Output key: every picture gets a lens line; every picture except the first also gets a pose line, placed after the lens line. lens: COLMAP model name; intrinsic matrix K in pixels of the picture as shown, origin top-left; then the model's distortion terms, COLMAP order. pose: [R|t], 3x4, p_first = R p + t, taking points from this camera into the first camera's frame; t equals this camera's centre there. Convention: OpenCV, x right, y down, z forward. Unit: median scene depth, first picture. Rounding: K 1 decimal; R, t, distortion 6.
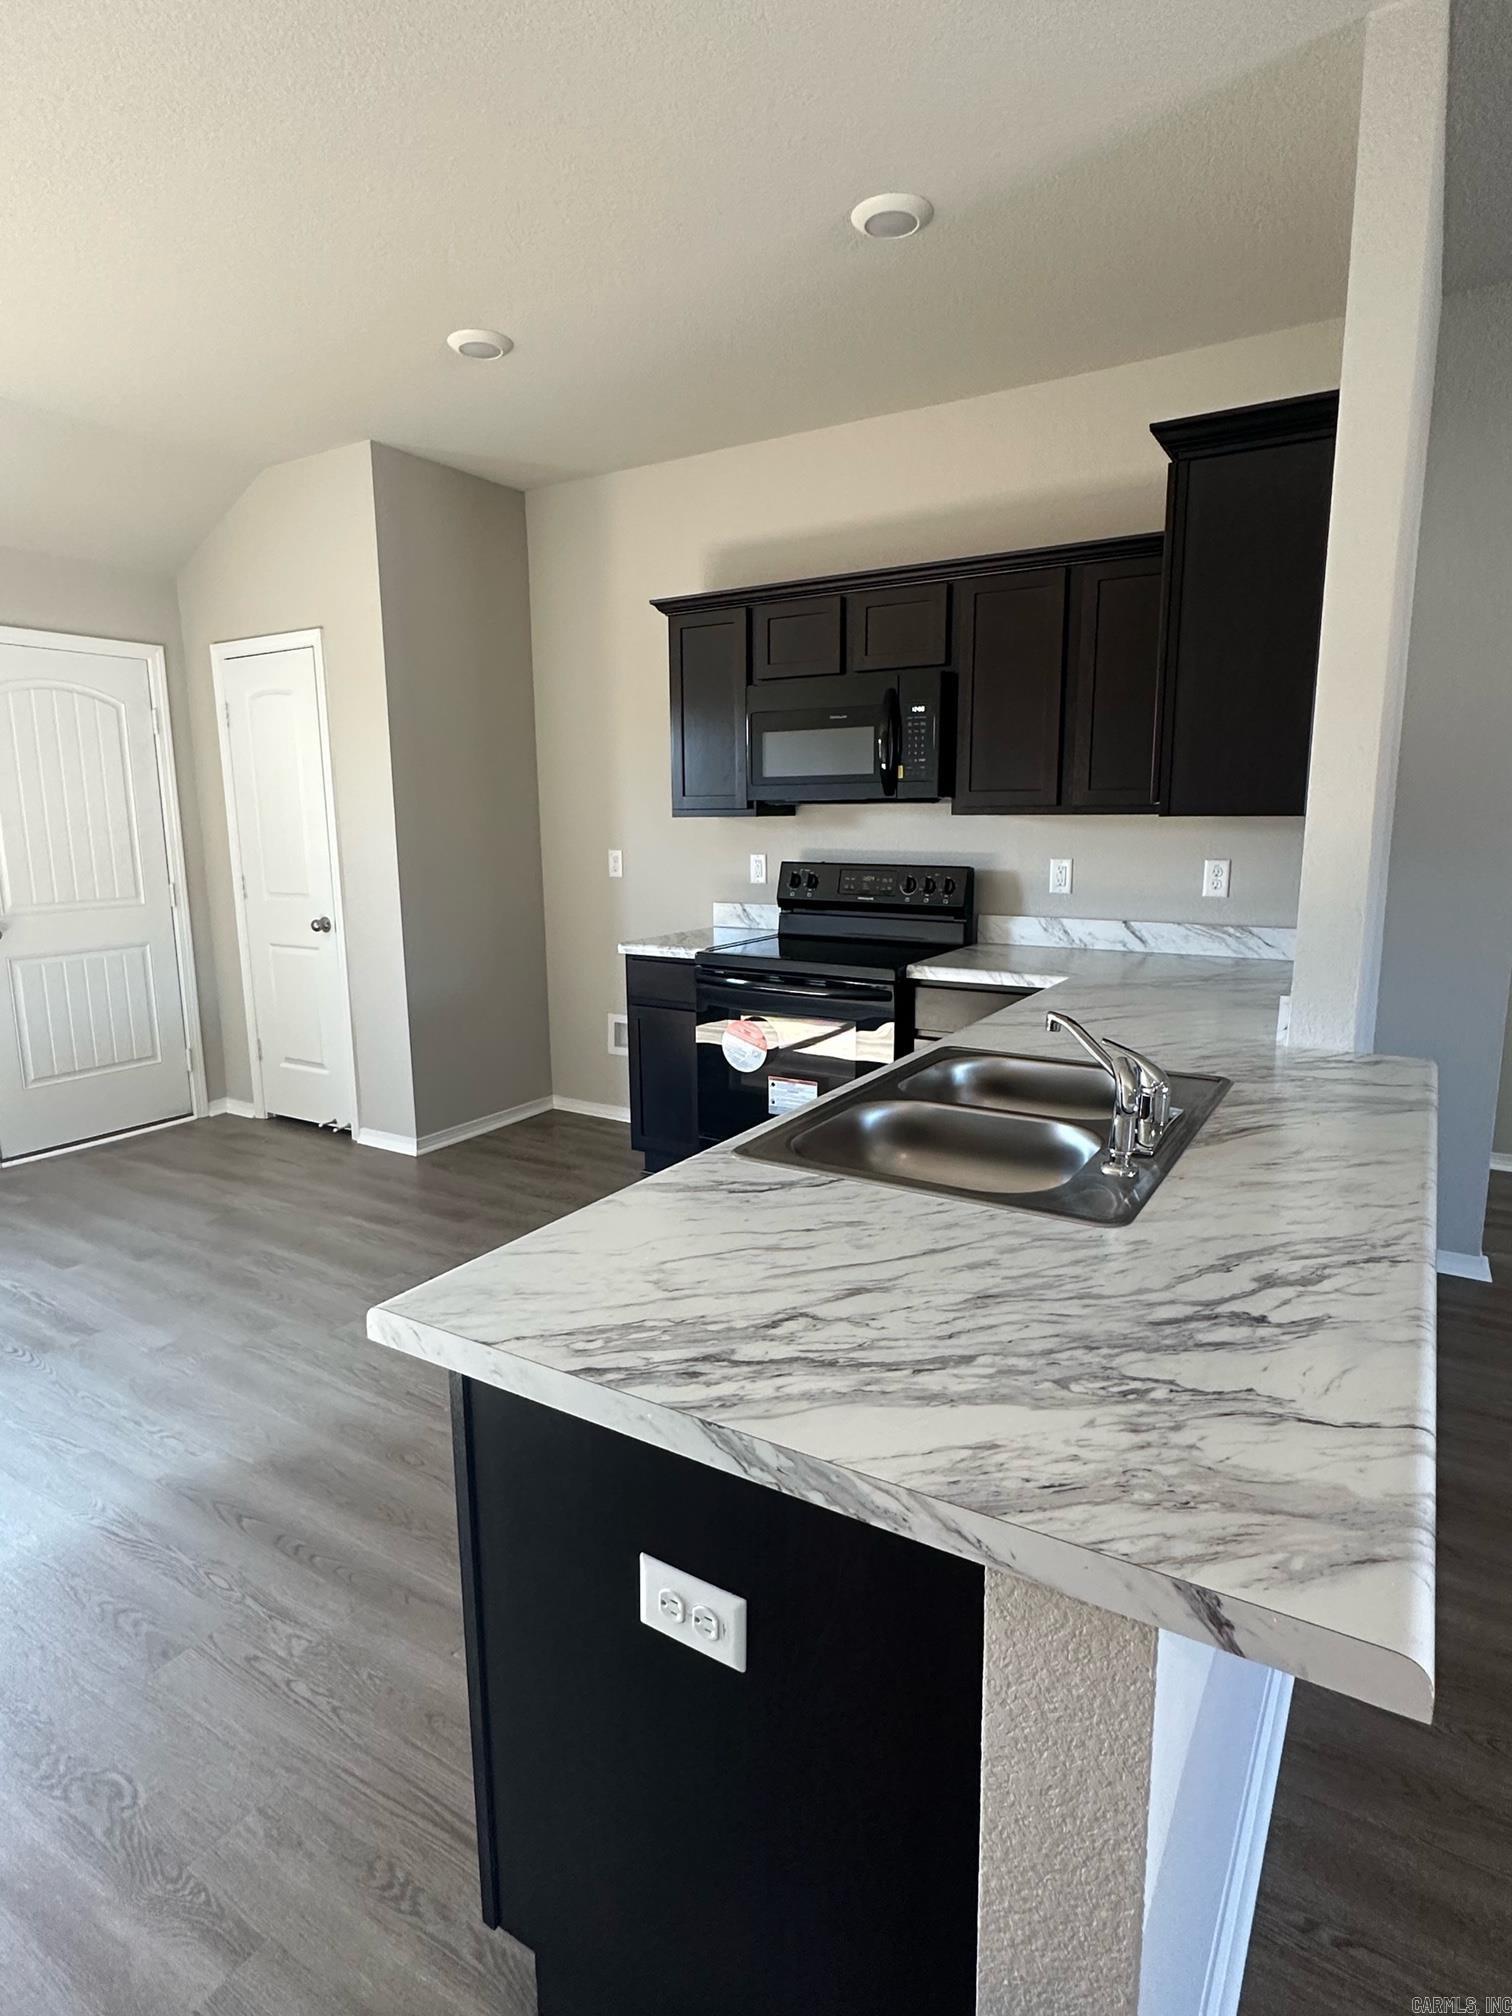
lens RADIAL K [[1080.0, 0, 751.5], [0, 1080.0, 1007.6], [0, 0, 1]] dist [0.001891, 0.000632]
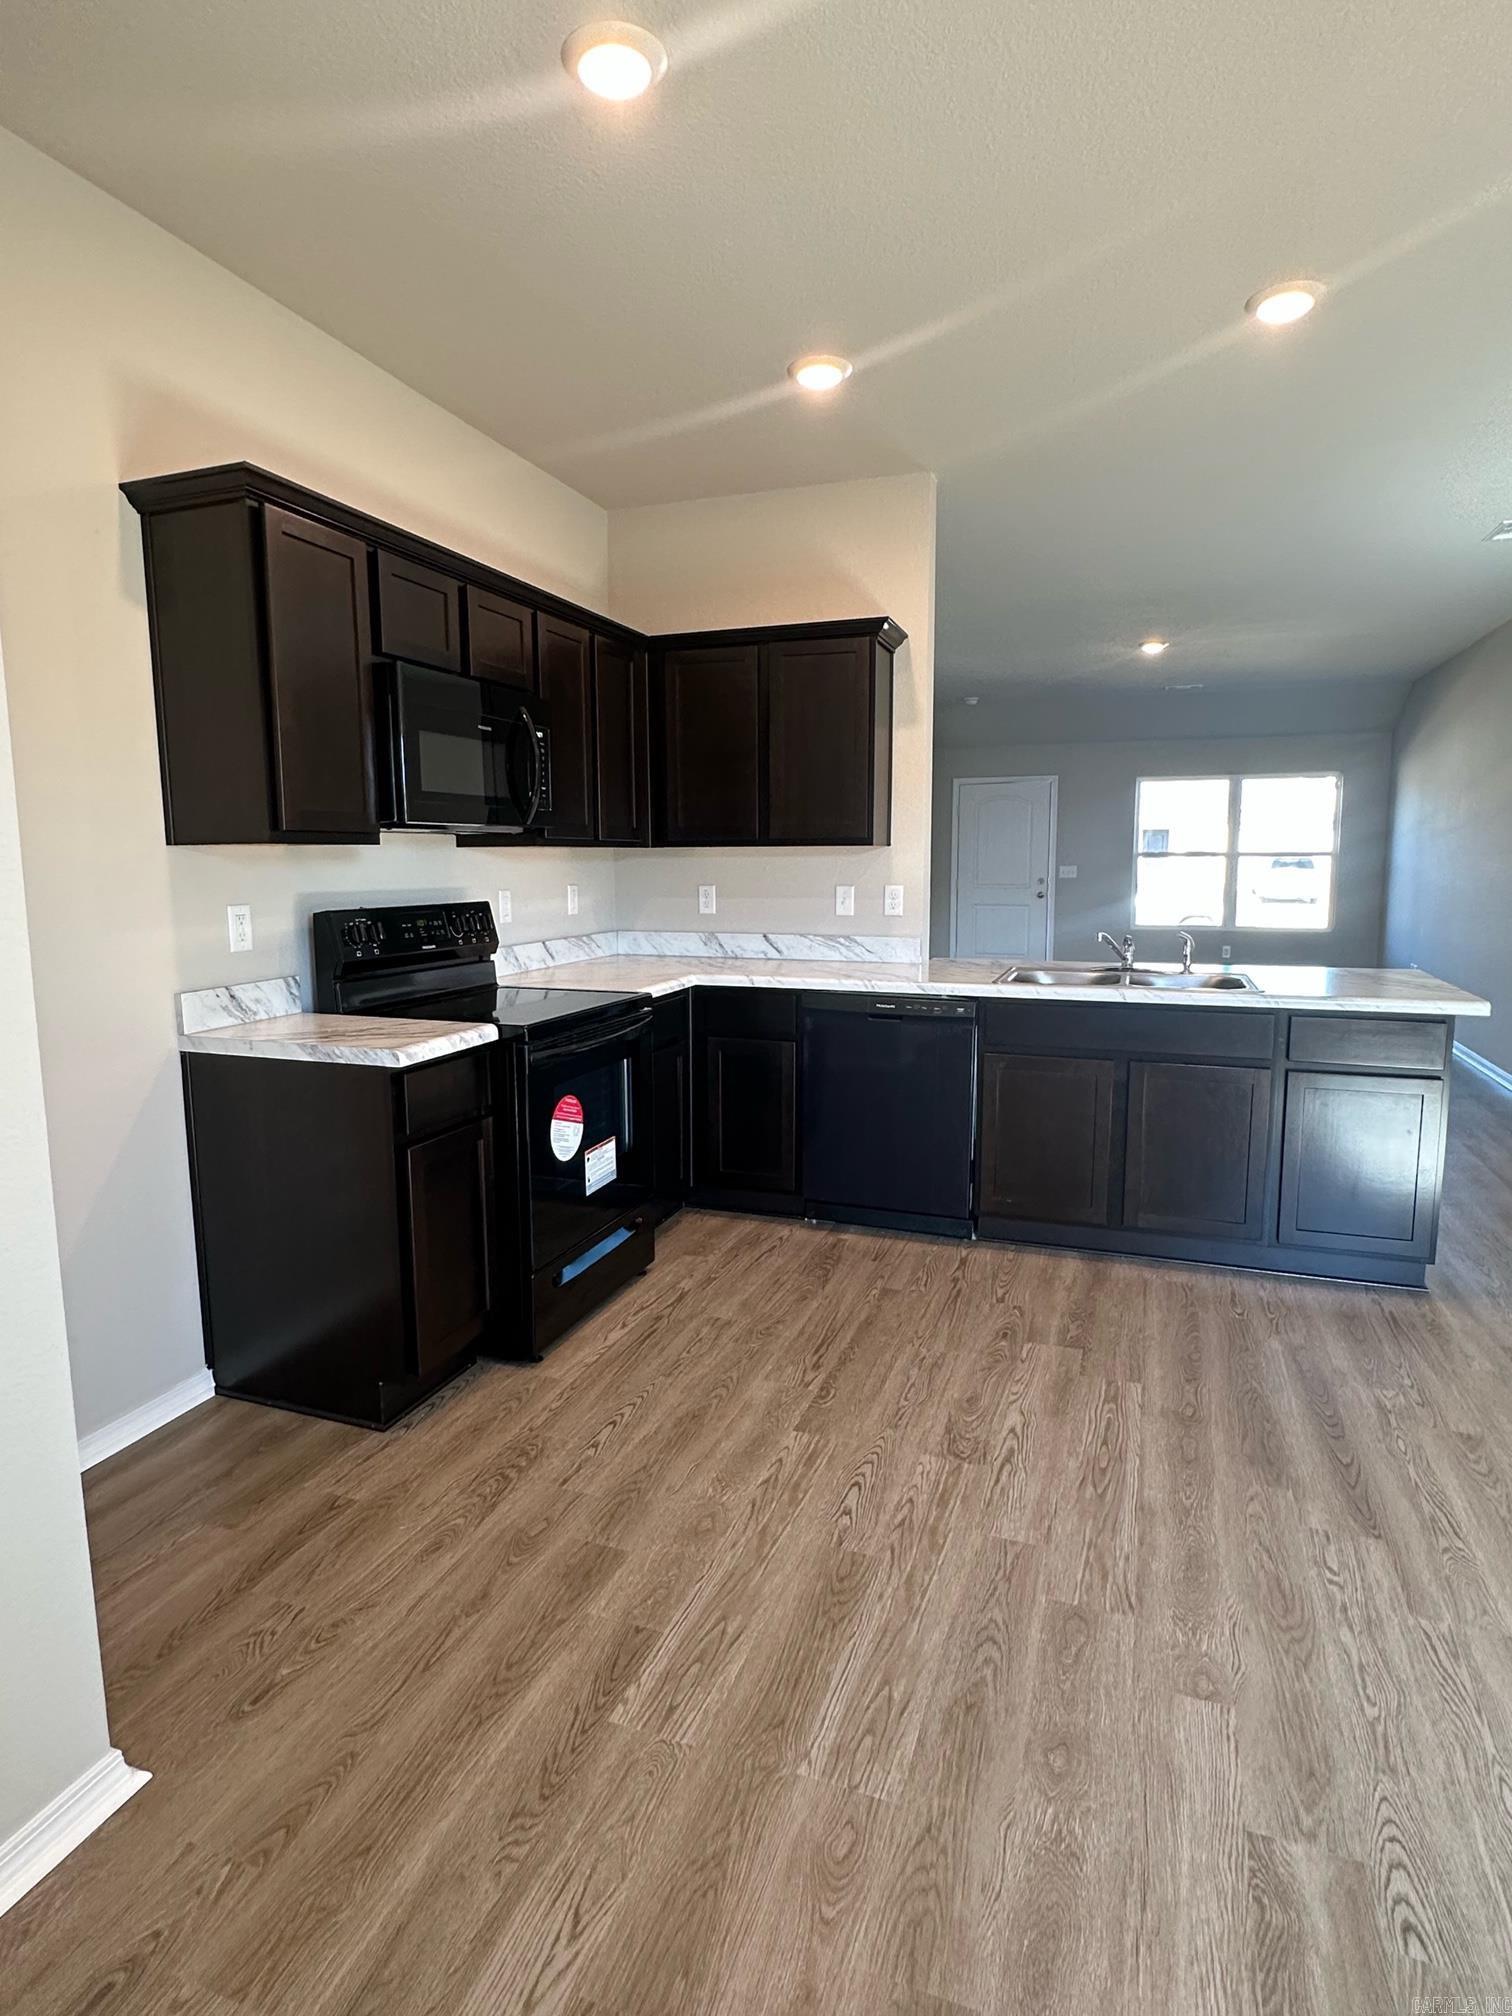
lens RADIAL K [[1080.0, 0, 748.5], [0, 1080.0, 1006.3], [0, 0, 1]] dist [0.001891, 0.000632]
pose [[-0.199749, -0.124491, 0.971907, -0.852894], [0.186733, 0.968881, 0.162481, -0.166690], [-0.961889, 0.213942, -0.170286, 1.050115]]
